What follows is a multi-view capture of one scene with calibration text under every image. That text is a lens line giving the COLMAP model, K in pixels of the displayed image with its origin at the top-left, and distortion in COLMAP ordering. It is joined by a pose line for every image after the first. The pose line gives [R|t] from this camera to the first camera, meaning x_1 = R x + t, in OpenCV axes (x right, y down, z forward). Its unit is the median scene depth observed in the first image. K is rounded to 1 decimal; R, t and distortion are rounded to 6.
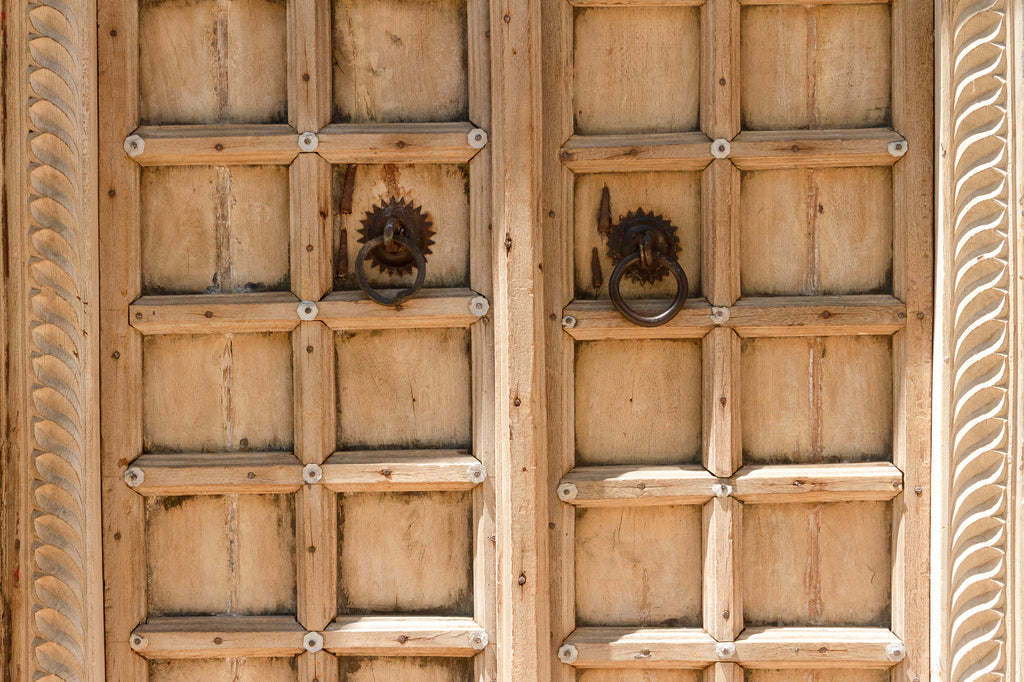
lens RADIAL K [[2647.3, 0, 477.3], [0, 2647.3, 352.0], [0, 0, 1]] dist [0.092464, 0.000000]
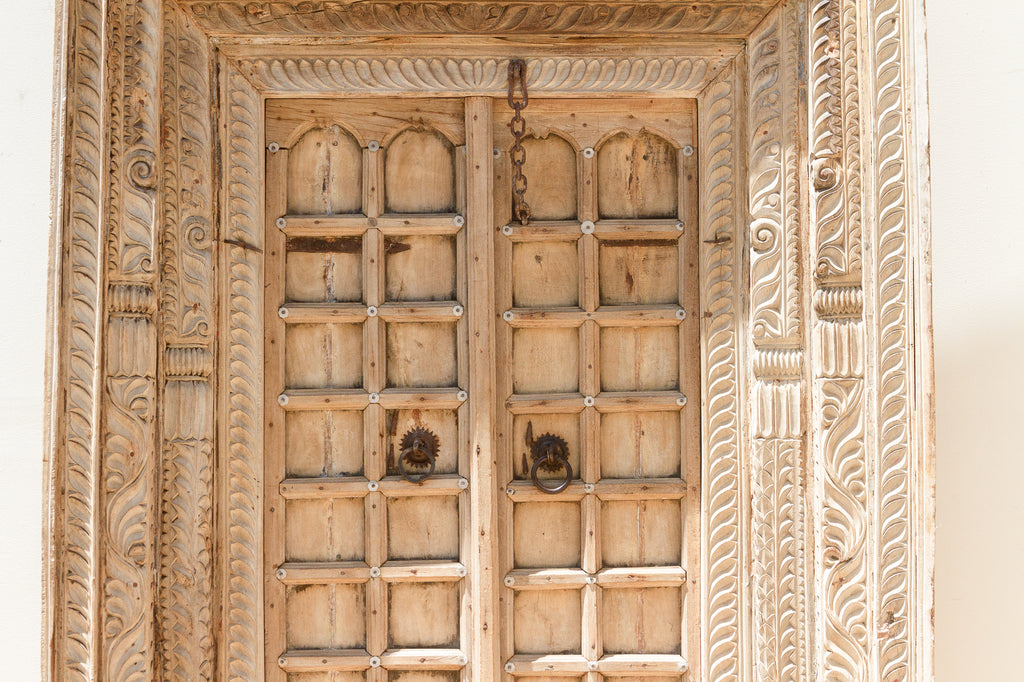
lens RADIAL K [[2927.9, 0, 489.4], [0, 2927.9, 332.1], [0, 0, 1]] dist [0.156783, 0.000000]
pose [[1.000000, -0.000186, 0.000088, 0.019357], [0.000194, 0.994876, -0.101100, 0.086765], [-0.000069, 0.101100, 0.994876, -1.102069]]
